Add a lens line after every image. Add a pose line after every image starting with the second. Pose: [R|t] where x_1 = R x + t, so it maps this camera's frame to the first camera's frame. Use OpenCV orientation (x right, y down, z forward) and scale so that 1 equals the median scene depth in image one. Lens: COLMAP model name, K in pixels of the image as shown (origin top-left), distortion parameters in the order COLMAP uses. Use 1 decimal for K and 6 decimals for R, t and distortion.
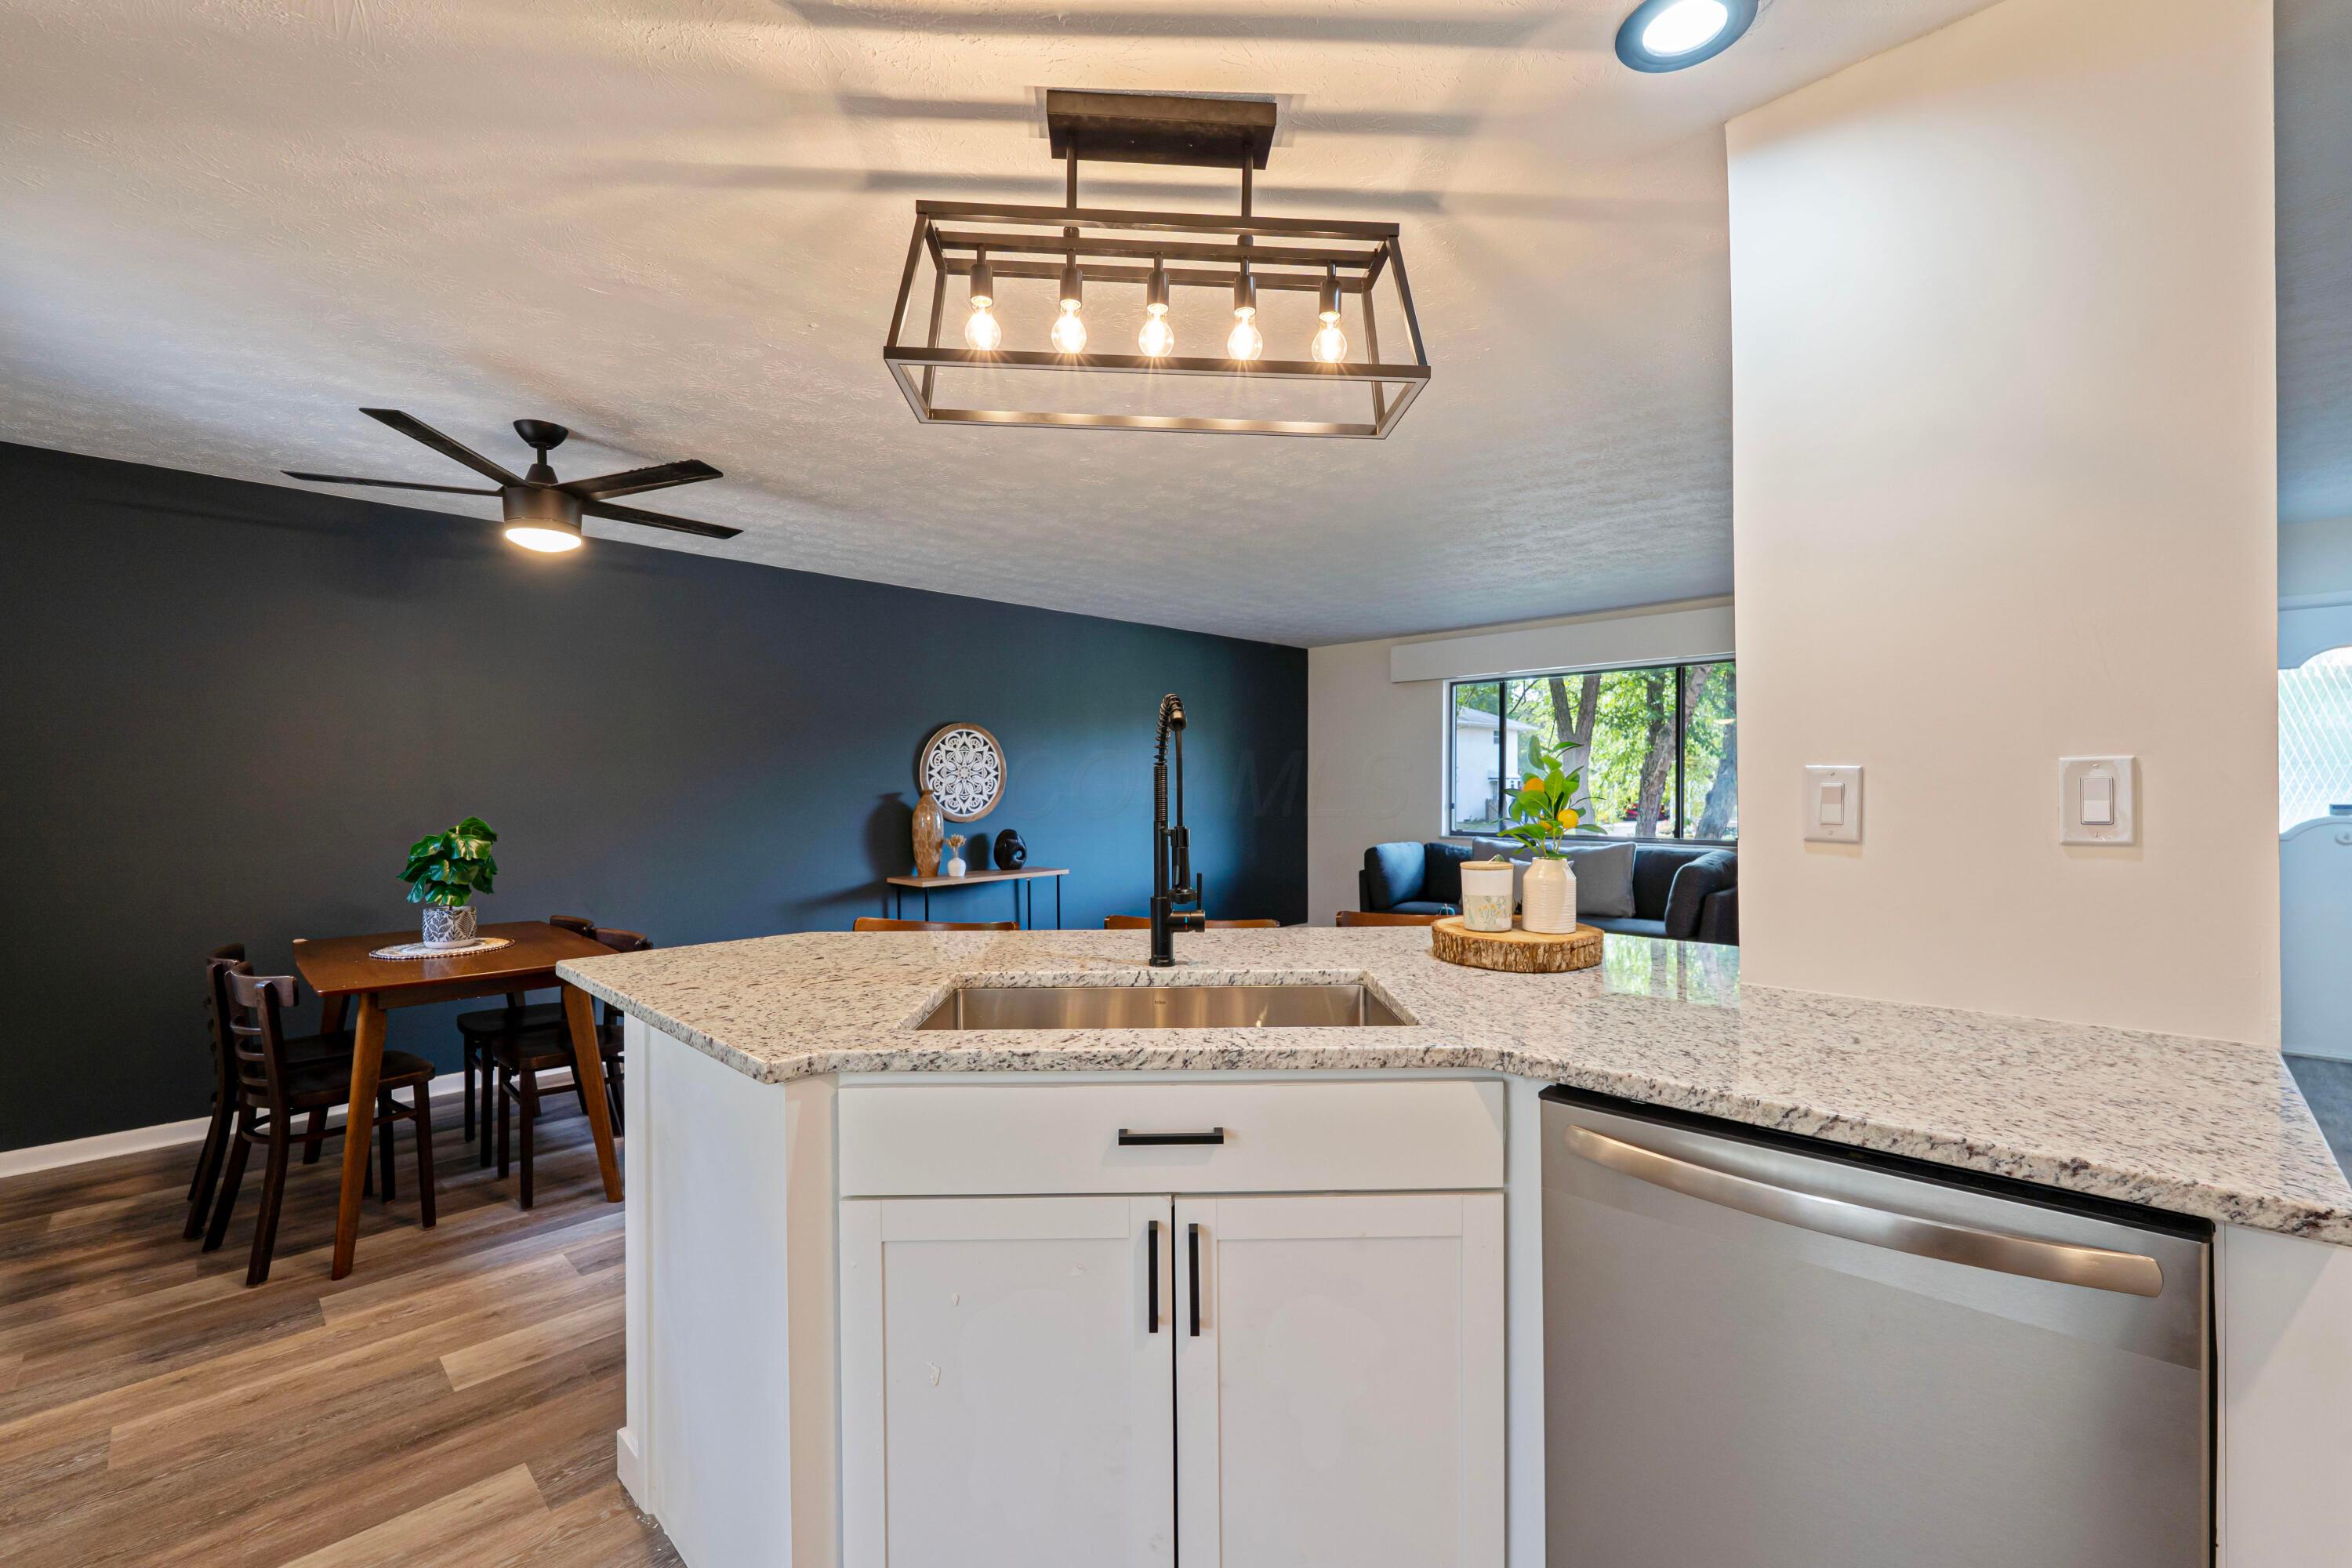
lens RADIAL K [[968.2, 0, 1174.7], [0, 968.2, 782.5], [0, 0, 1]] dist [-0.012175, 0.000213]
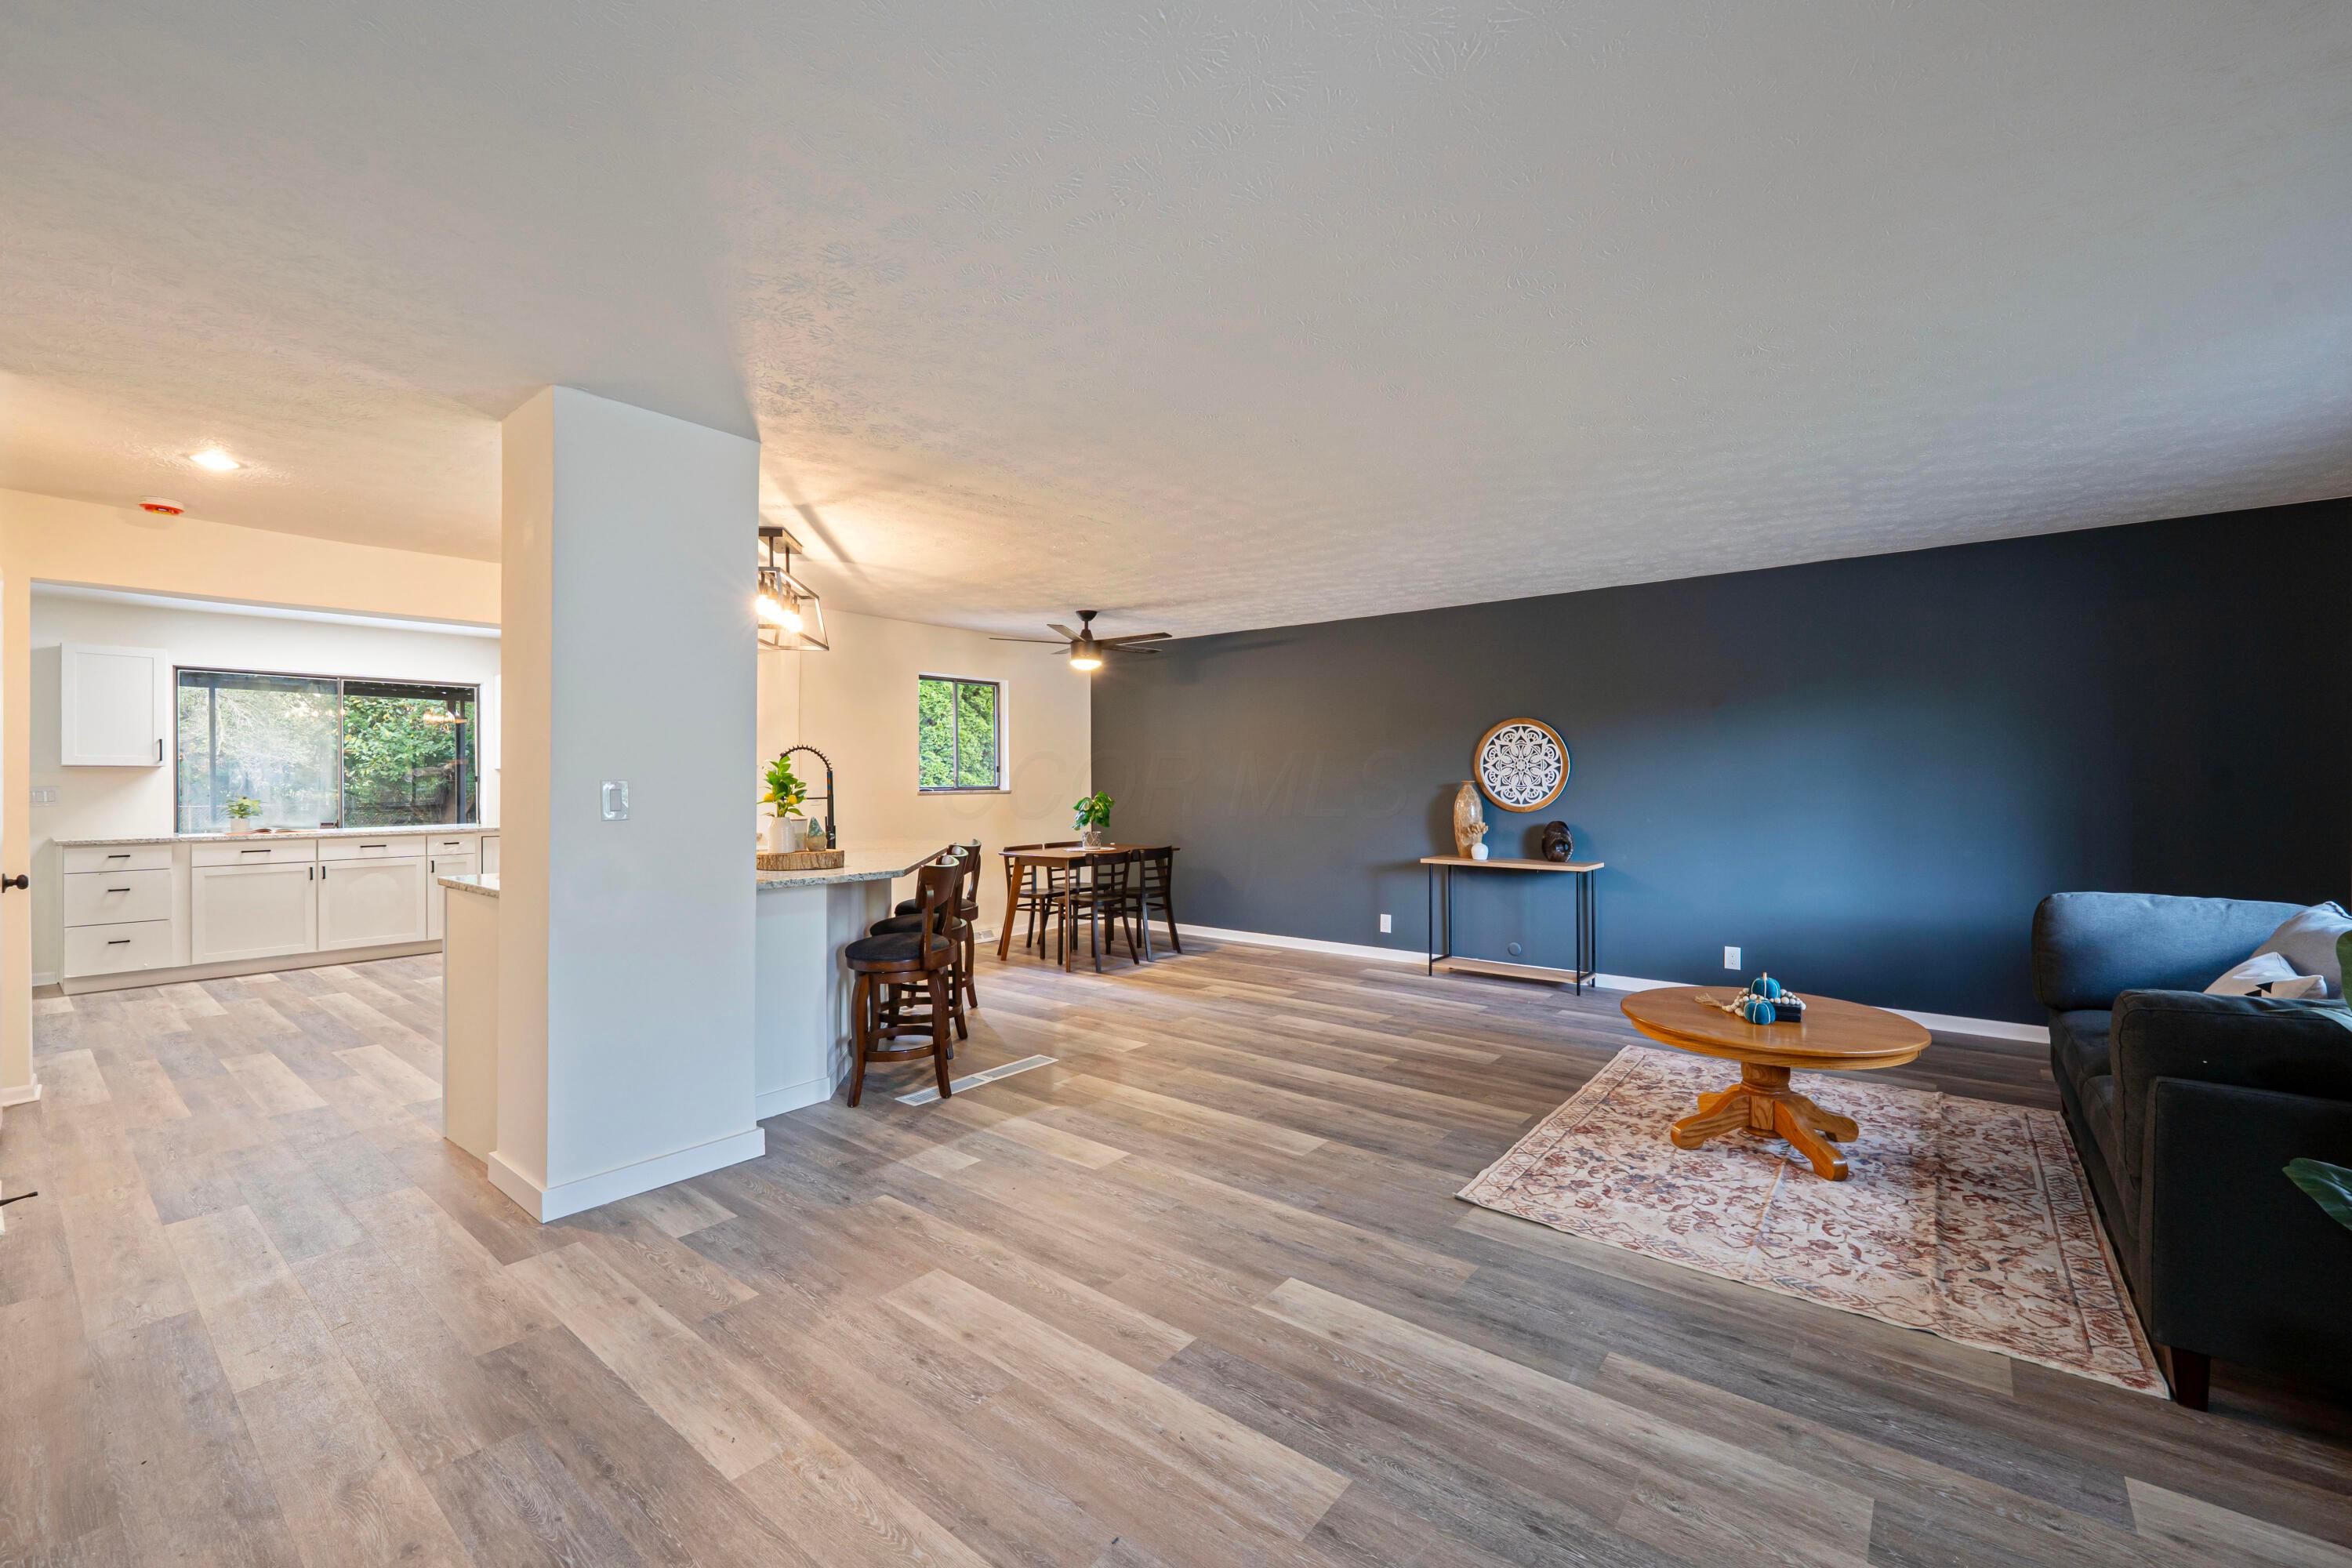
lens RADIAL K [[968.2, 0, 1177.3], [0, 968.2, 773.6], [0, 0, 1]] dist [-0.012175, 0.000213]
pose [[0.105529, -0.005128, -0.994403, 1.502052], [0.005940, 0.999972, -0.004527, 0.003184], [0.994398, -0.005429, 0.105557, 0.973812]]
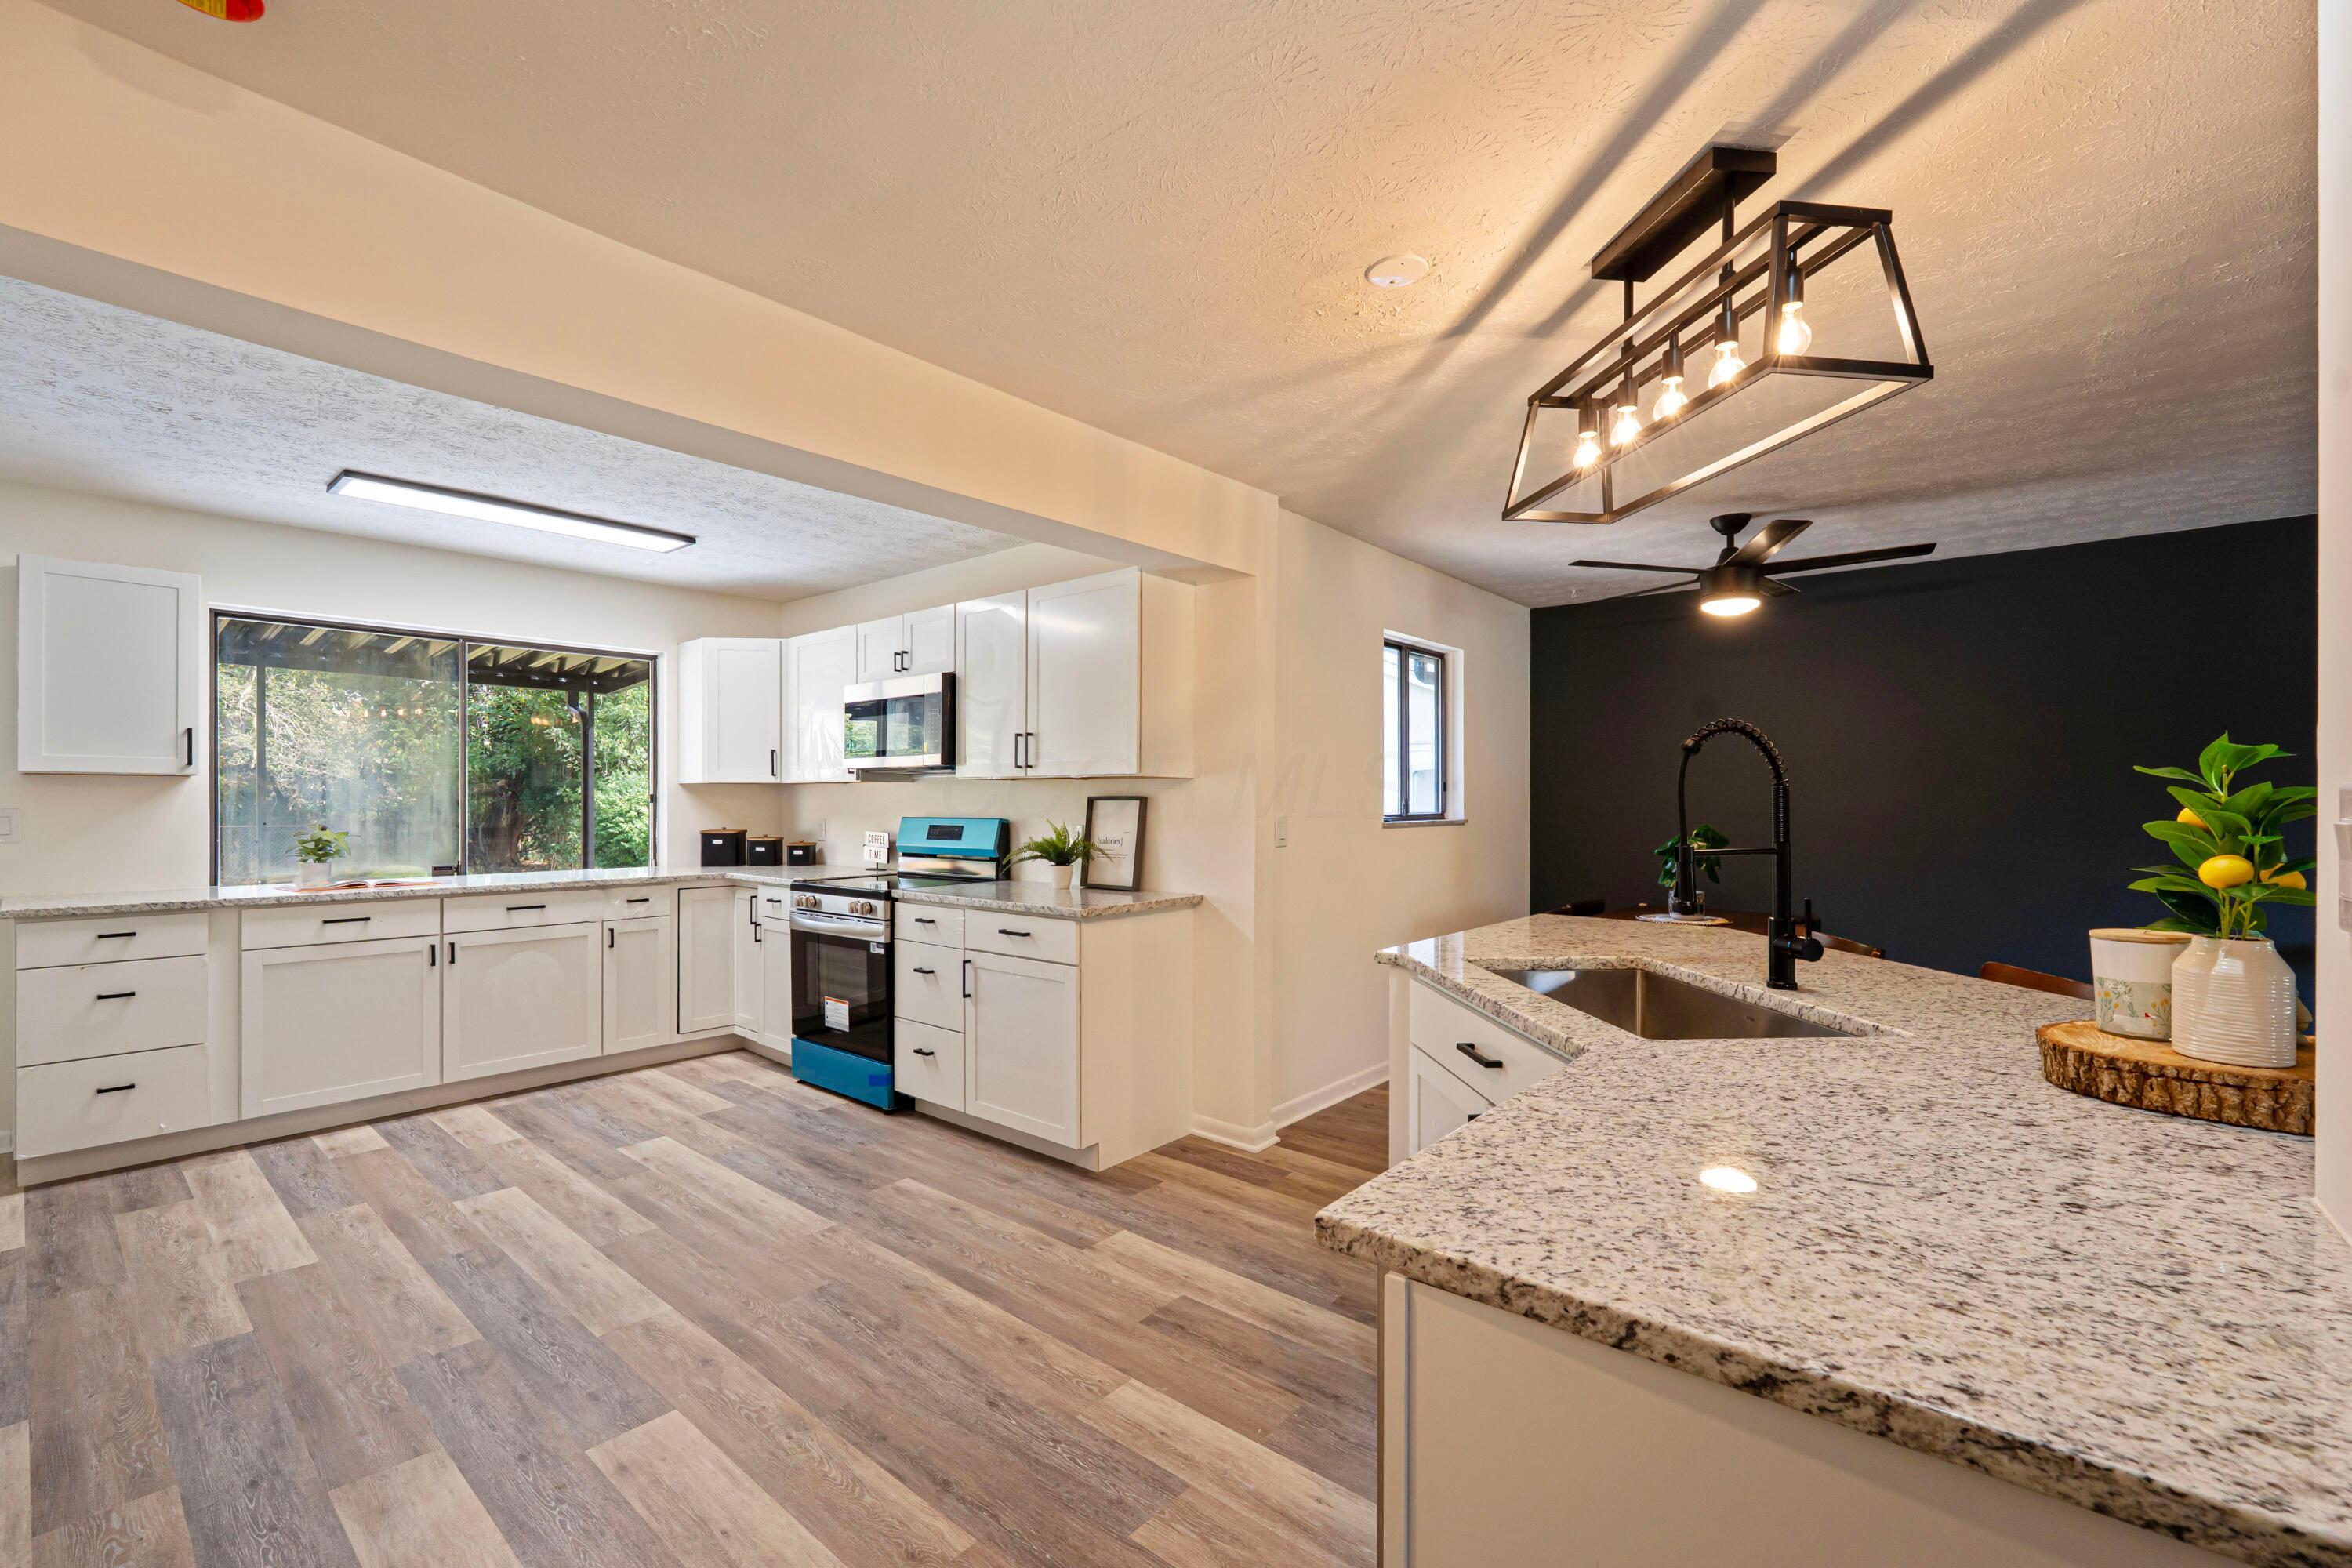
lens RADIAL K [[968.2, 0, 1174.1], [0, 968.2, 799.2], [0, 0, 1]] dist [-0.012175, 0.000213]
pose [[0.079932, 0.003844, -0.996793, 0.543478], [0.003698, 0.999985, 0.004153, -0.007843], [0.996793, -0.004018, 0.079917, 0.171068]]
